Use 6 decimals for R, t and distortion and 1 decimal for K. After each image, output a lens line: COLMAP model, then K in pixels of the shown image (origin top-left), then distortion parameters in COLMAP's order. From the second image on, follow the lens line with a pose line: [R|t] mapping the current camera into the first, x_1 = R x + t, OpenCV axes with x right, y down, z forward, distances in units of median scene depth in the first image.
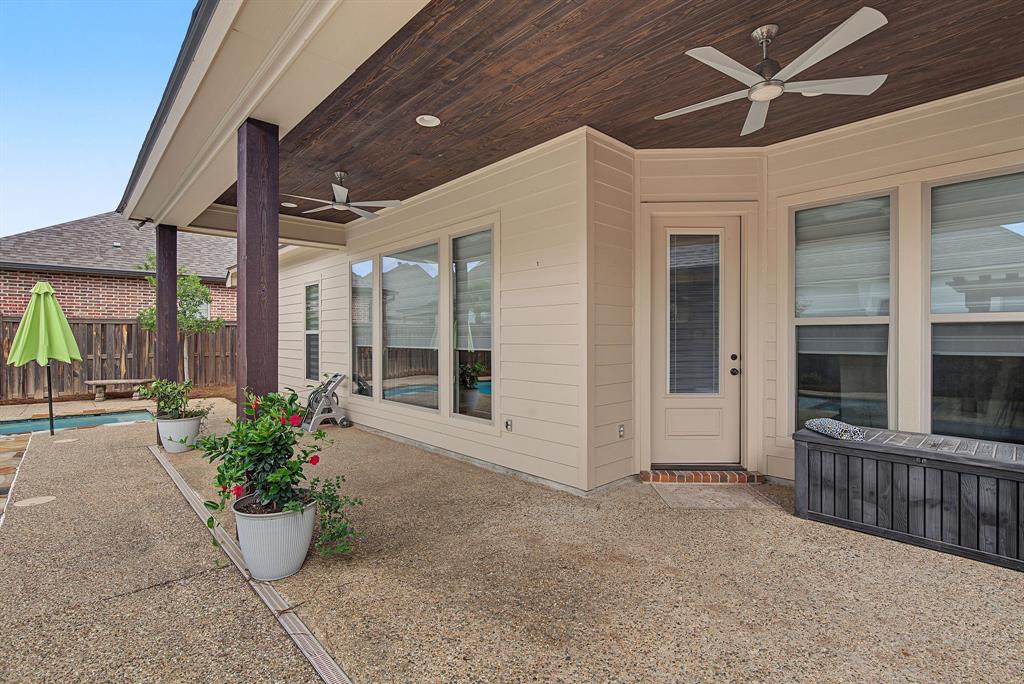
lens RADIAL K [[478.3, 0, 509.5], [0, 478.3, 337.7], [0, 0, 1]] dist [-0.000316, -0.000334]
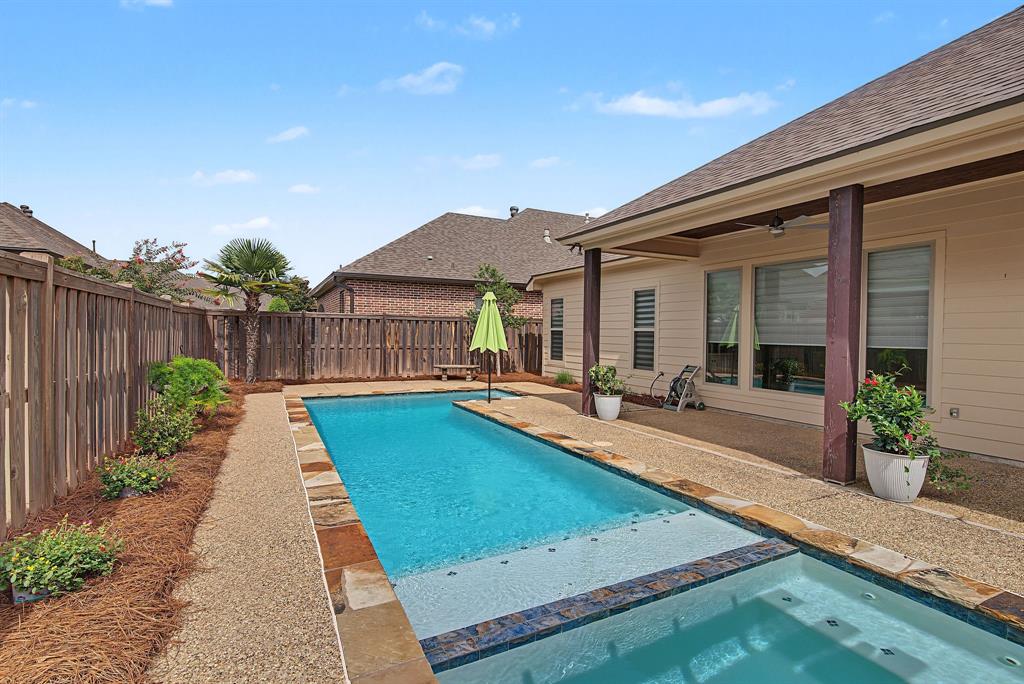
lens RADIAL K [[478.3, 0, 513.0], [0, 478.3, 341.3], [0, 0, 1]] dist [-0.000316, -0.000334]
pose [[0.961777, 0.017684, -0.273262, -0.390557], [-0.013461, 0.999759, 0.017321, 0.000792], [0.273502, -0.012980, 0.961784, -0.227981]]
